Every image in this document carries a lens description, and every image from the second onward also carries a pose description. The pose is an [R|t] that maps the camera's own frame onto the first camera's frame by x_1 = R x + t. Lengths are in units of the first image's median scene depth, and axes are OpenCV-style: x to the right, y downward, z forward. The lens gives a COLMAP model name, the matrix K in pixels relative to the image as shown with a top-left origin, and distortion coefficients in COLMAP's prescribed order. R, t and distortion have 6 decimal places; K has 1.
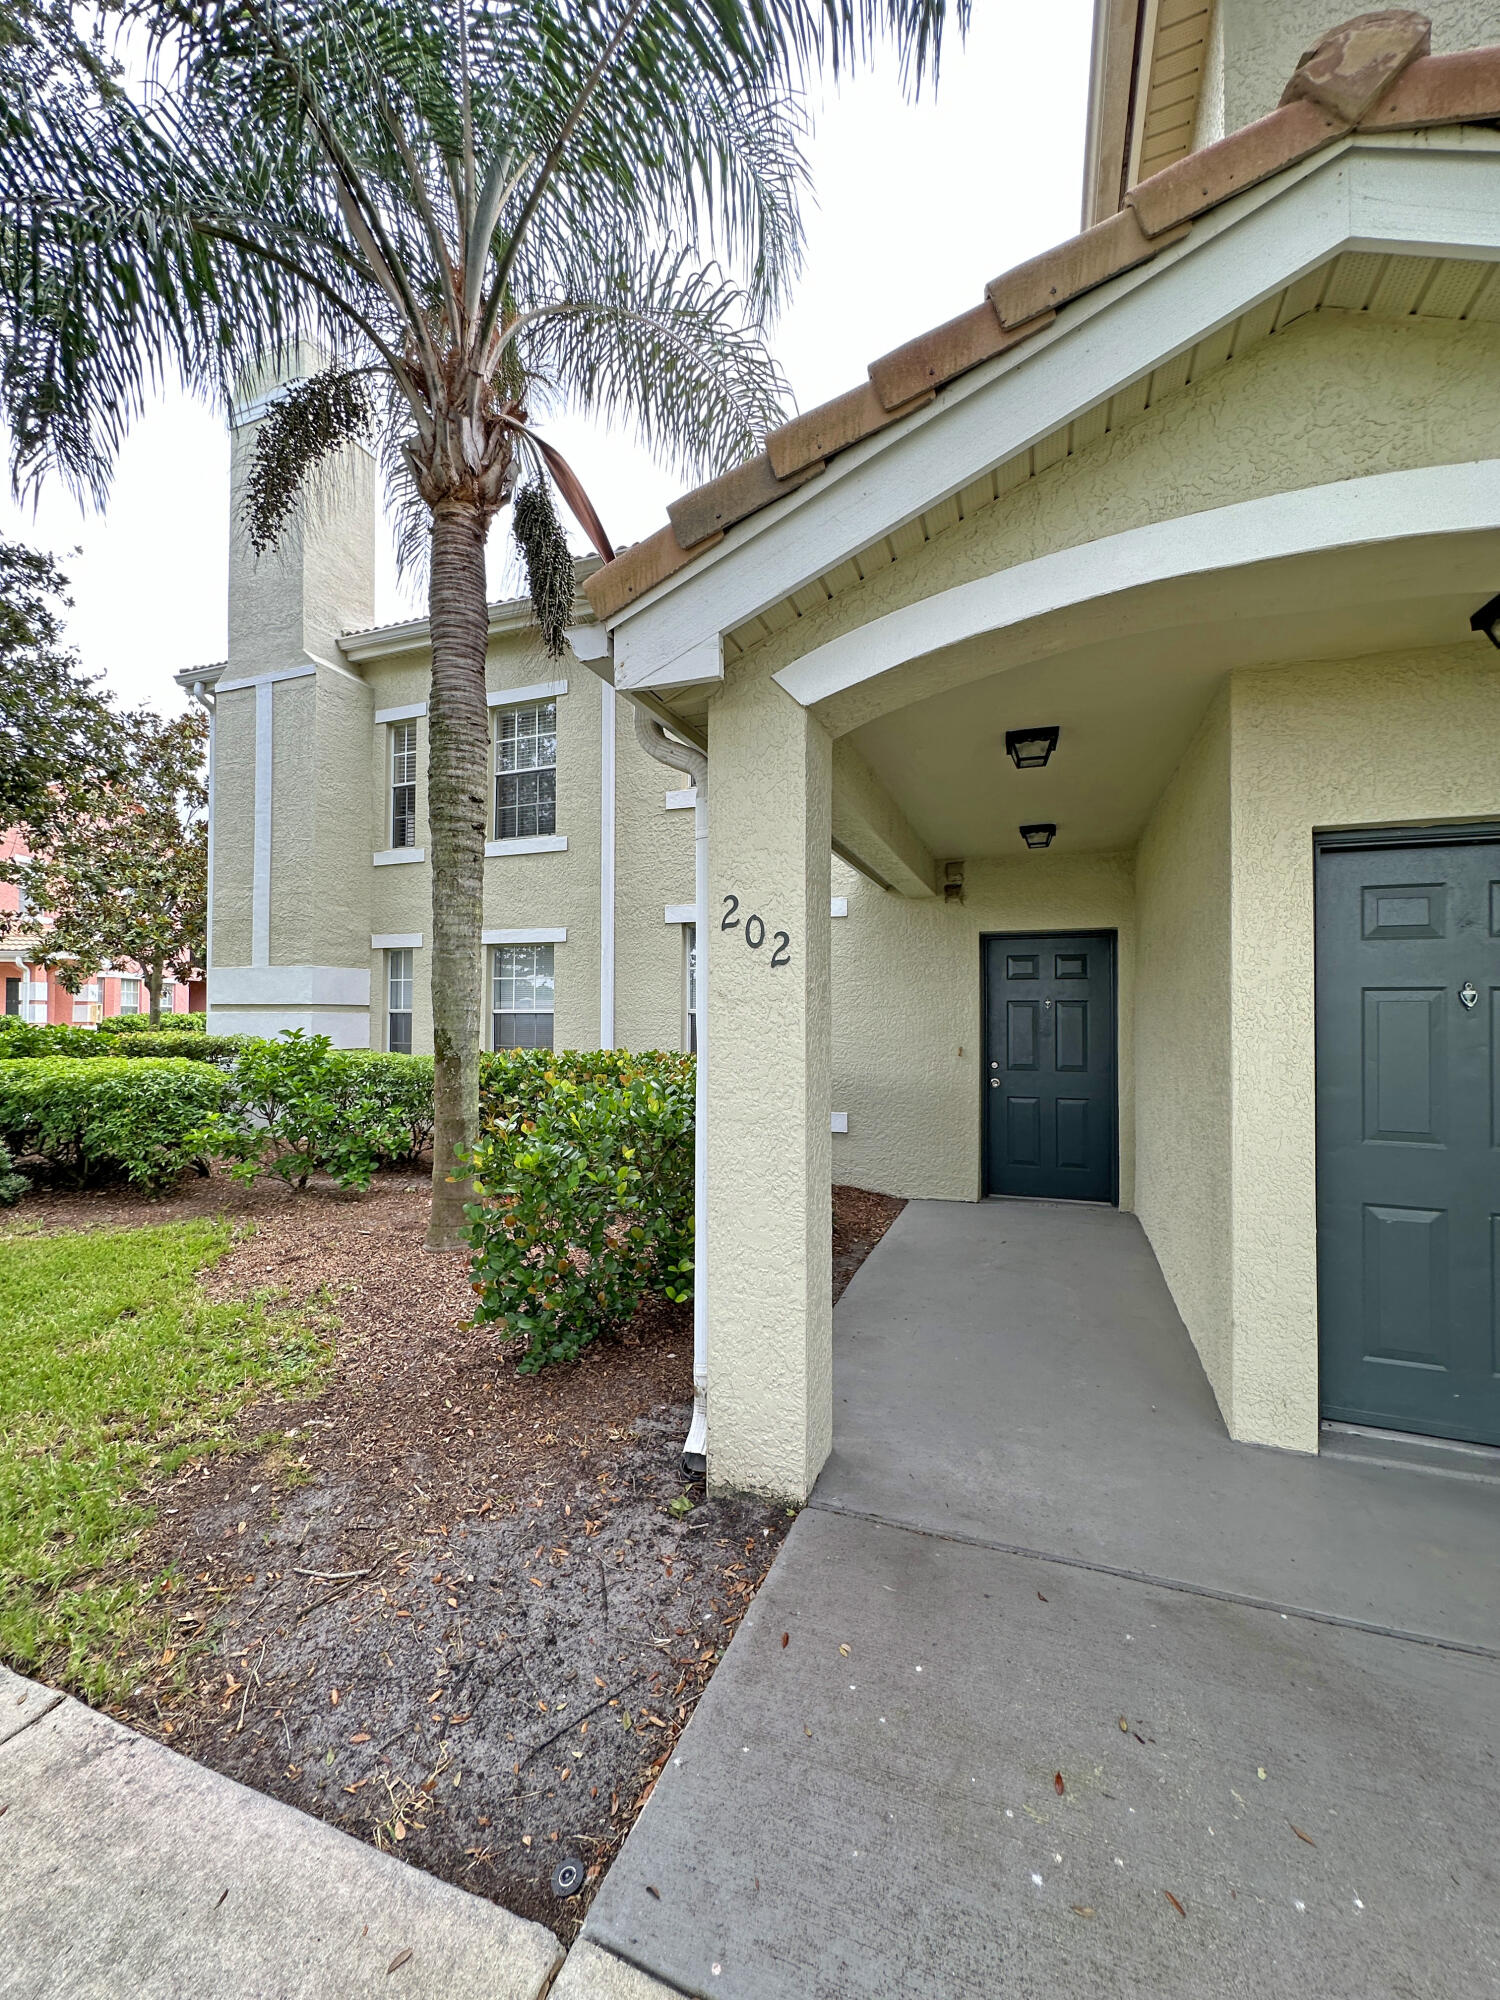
lens RADIAL K [[806.6, 0, 738.4], [0, 806.6, 1000.3], [0, 0, 1]] dist [-0.004409, 0.001207]
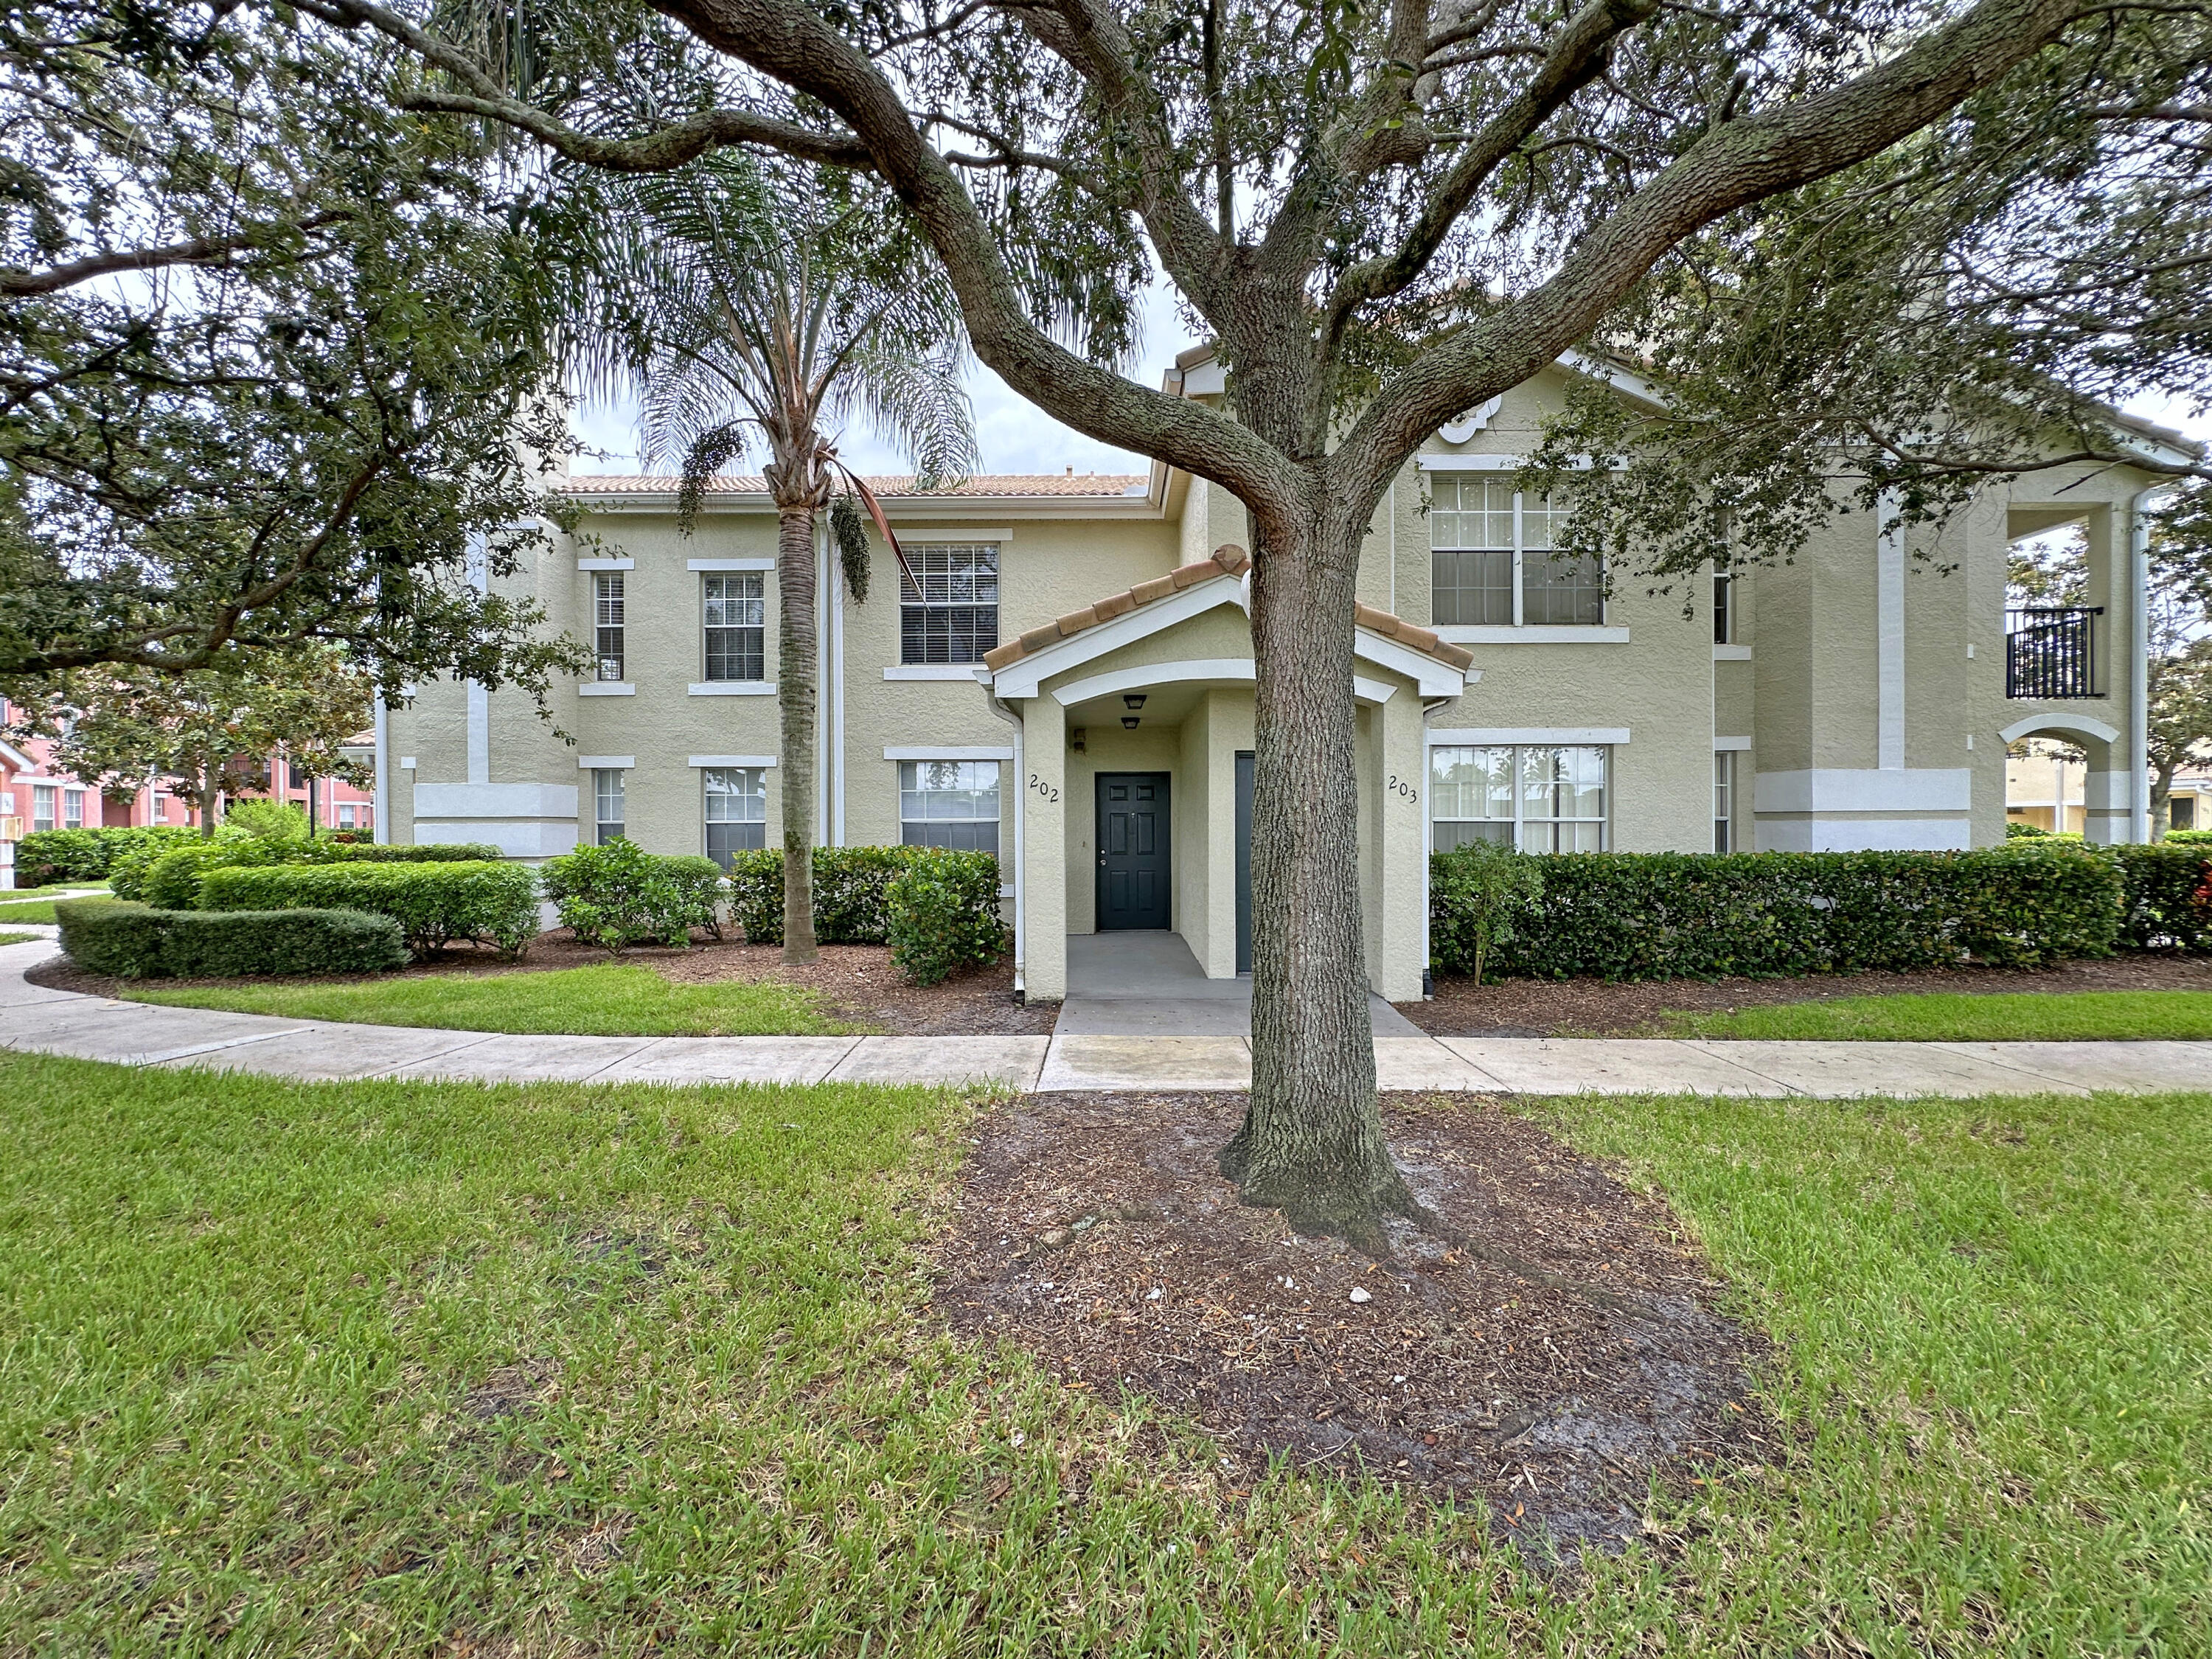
lens RADIAL K [[892.1, 0, 1107.6], [0, 892.1, 823.3], [0, 0, 1]] dist [-0.004409, 0.001207]
pose [[0.934576, -0.006279, 0.355707, -0.410685], [0.000983, 0.999886, 0.015067, -0.008222], [-0.355761, -0.013732, 0.934476, -0.901611]]
